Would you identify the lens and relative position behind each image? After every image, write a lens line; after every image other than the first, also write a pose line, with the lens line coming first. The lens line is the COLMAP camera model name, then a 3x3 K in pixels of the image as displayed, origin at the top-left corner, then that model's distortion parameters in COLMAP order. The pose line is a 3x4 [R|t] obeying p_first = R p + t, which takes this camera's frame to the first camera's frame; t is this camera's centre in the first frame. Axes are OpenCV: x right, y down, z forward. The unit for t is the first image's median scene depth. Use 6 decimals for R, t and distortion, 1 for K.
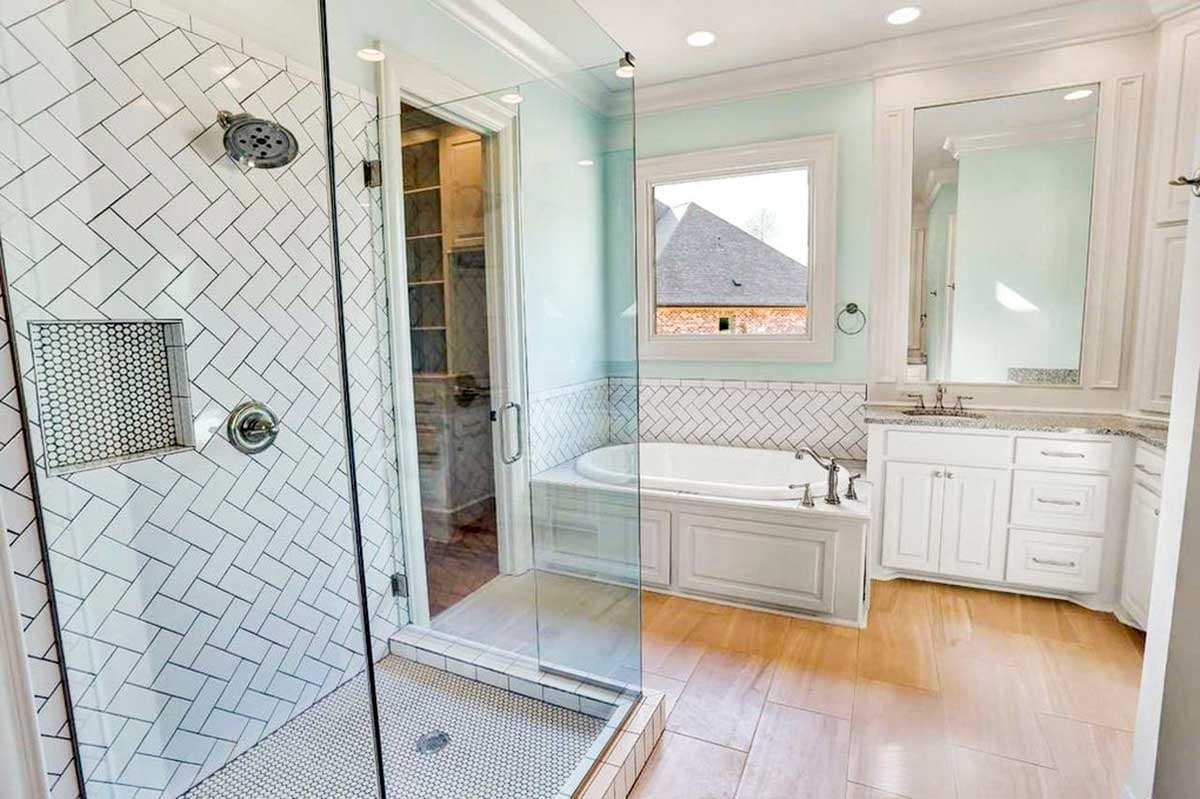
lens RADIAL K [[581.9, 0, 599.0], [0, 581.9, 398.2], [0, 0, 1]] dist [-0.044474, 0.004335]
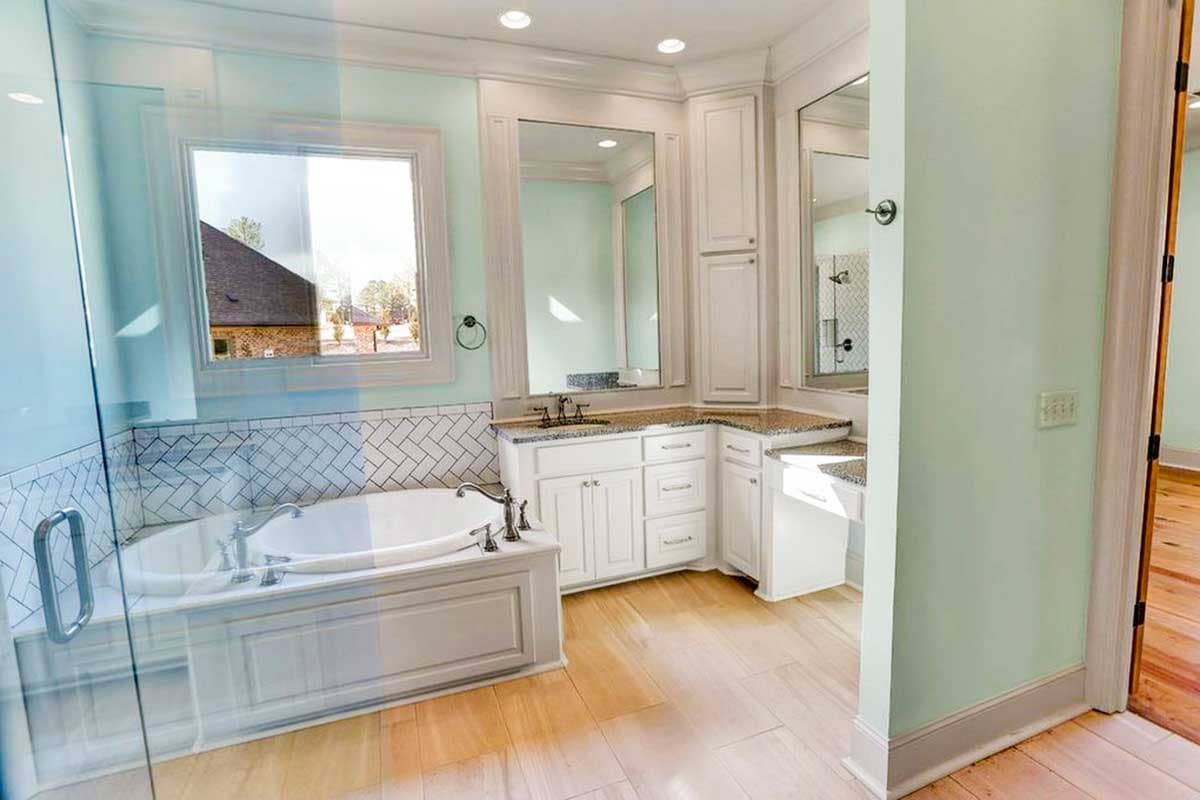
lens RADIAL K [[581.9, 0, 603.7], [0, 581.9, 397.1], [0, 0, 1]] dist [-0.044474, 0.004335]
pose [[0.677671, -0.086834, 0.730221, -0.124245], [0.112484, 0.993558, 0.013759, -0.030013], [-0.726712, 0.072814, 0.683073, 0.264658]]
